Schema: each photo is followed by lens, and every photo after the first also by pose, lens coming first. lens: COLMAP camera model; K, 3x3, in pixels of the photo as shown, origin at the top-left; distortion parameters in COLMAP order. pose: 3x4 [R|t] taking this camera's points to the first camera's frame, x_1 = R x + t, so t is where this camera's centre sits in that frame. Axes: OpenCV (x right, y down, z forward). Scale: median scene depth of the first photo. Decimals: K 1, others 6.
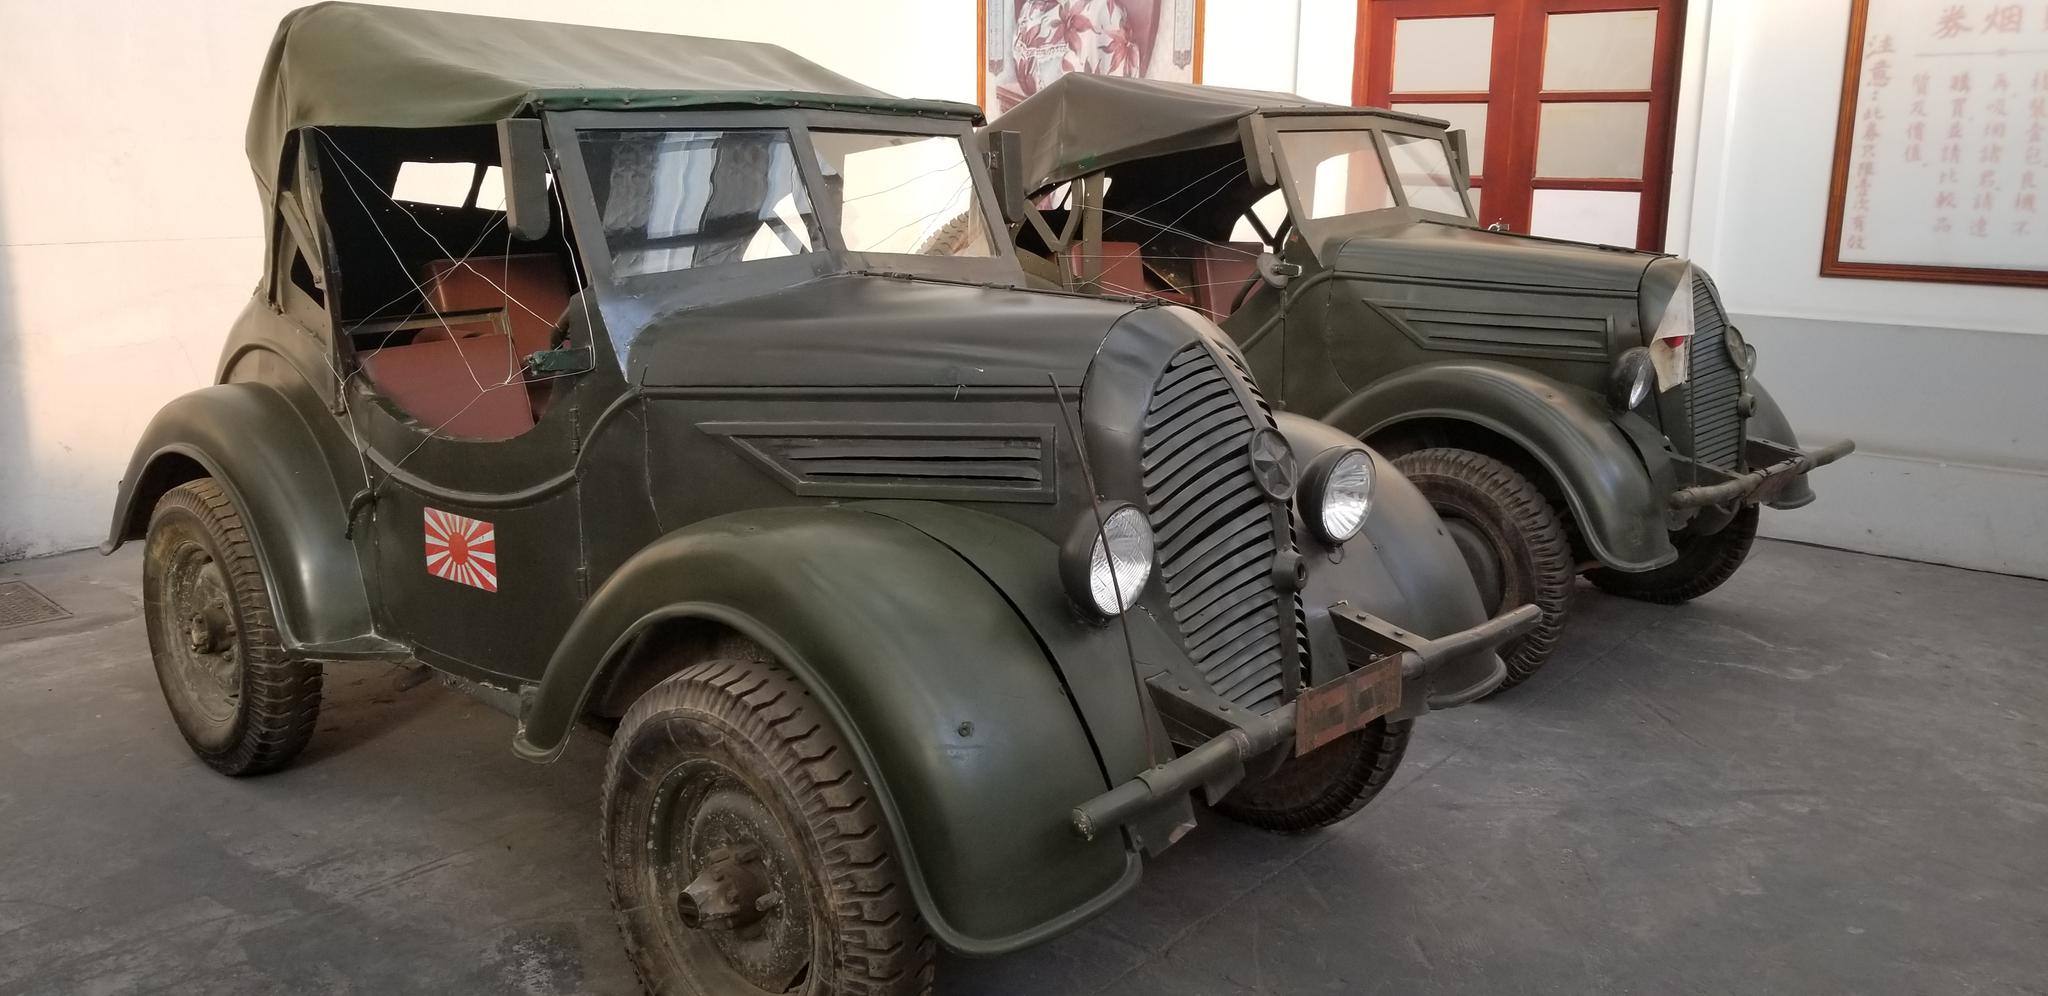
lens RADIAL K [[1467.6, 0, 1023.0], [0, 1467.6, 422.3], [0, 0, 1]] dist [-0.034165, -0.001474]
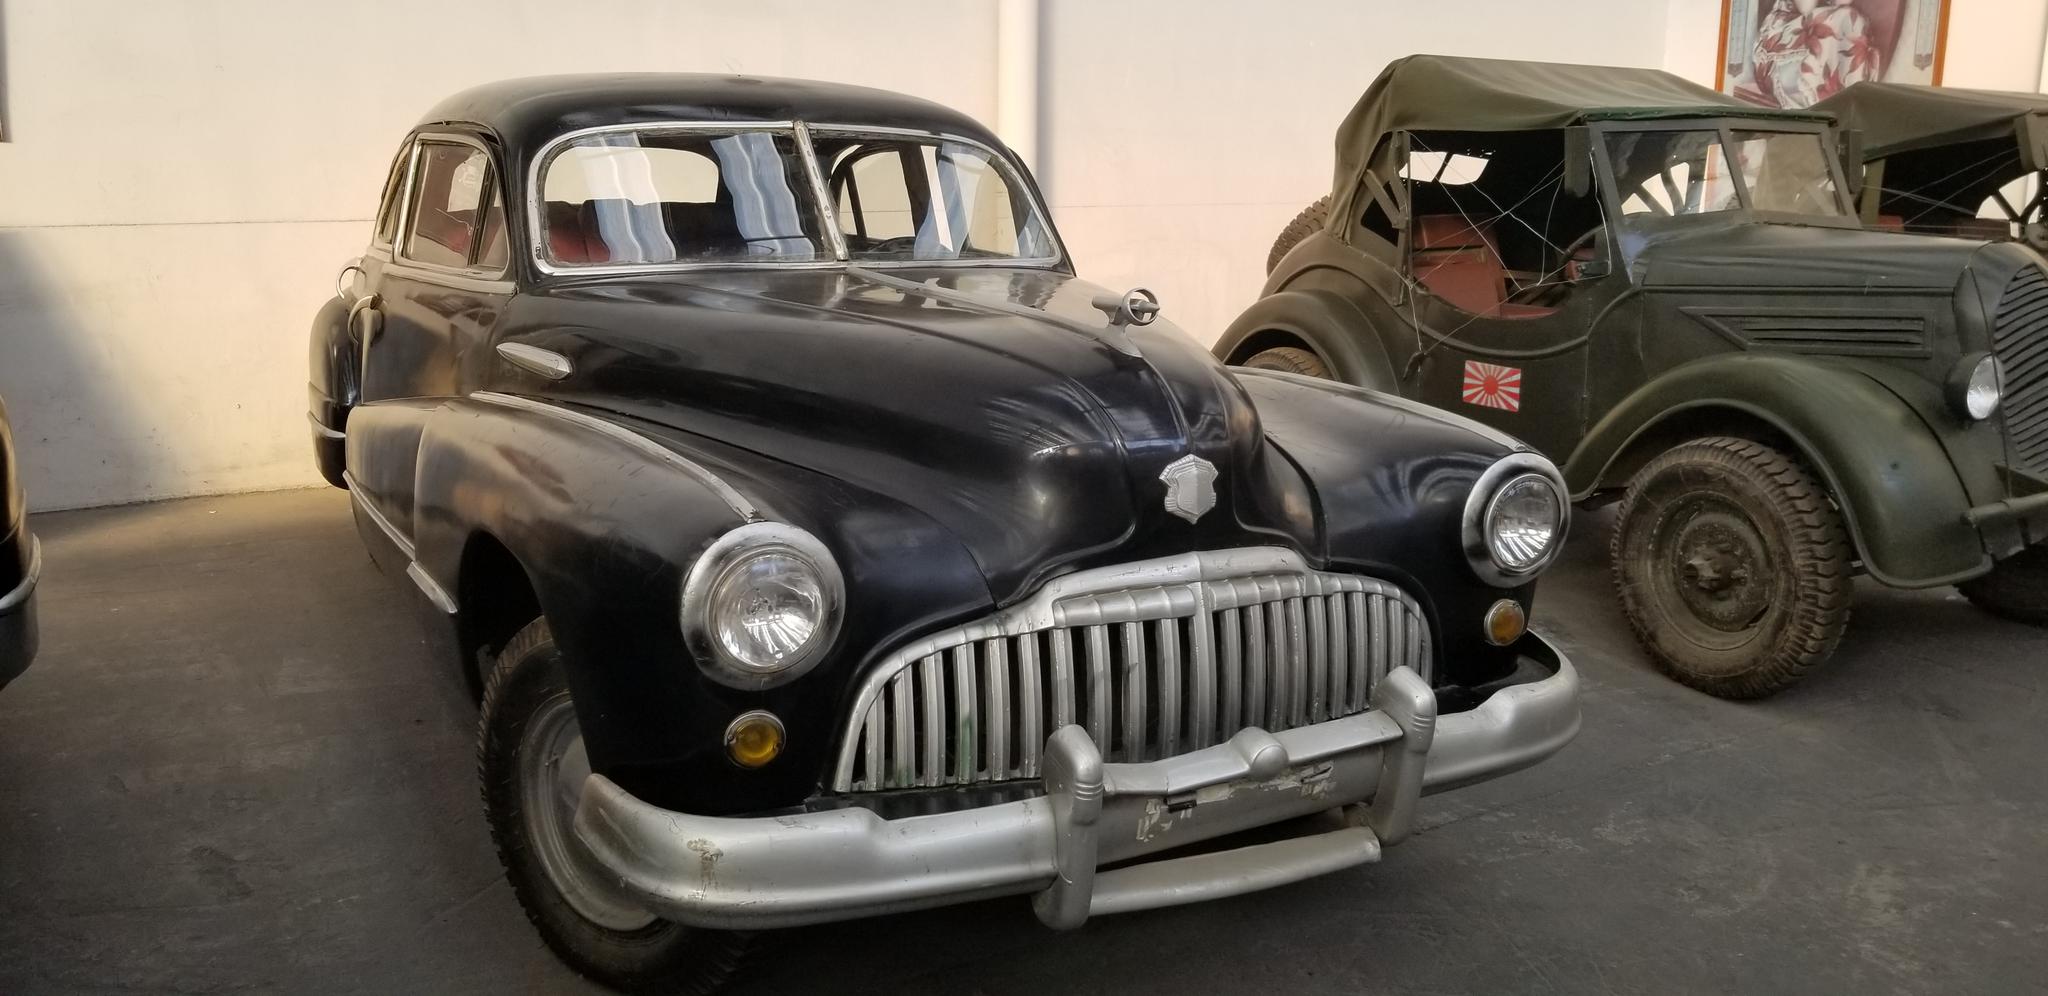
lens RADIAL K [[1467.6, 0, 1023.0], [0, 1467.6, 422.3], [0, 0, 1]] dist [-0.034165, -0.001474]
pose [[0.927270, 0.060103, -0.369539, -0.269515], [-0.057811, 0.998178, 0.017284, 0.133285], [0.369904, 0.005337, 0.929055, -0.751282]]
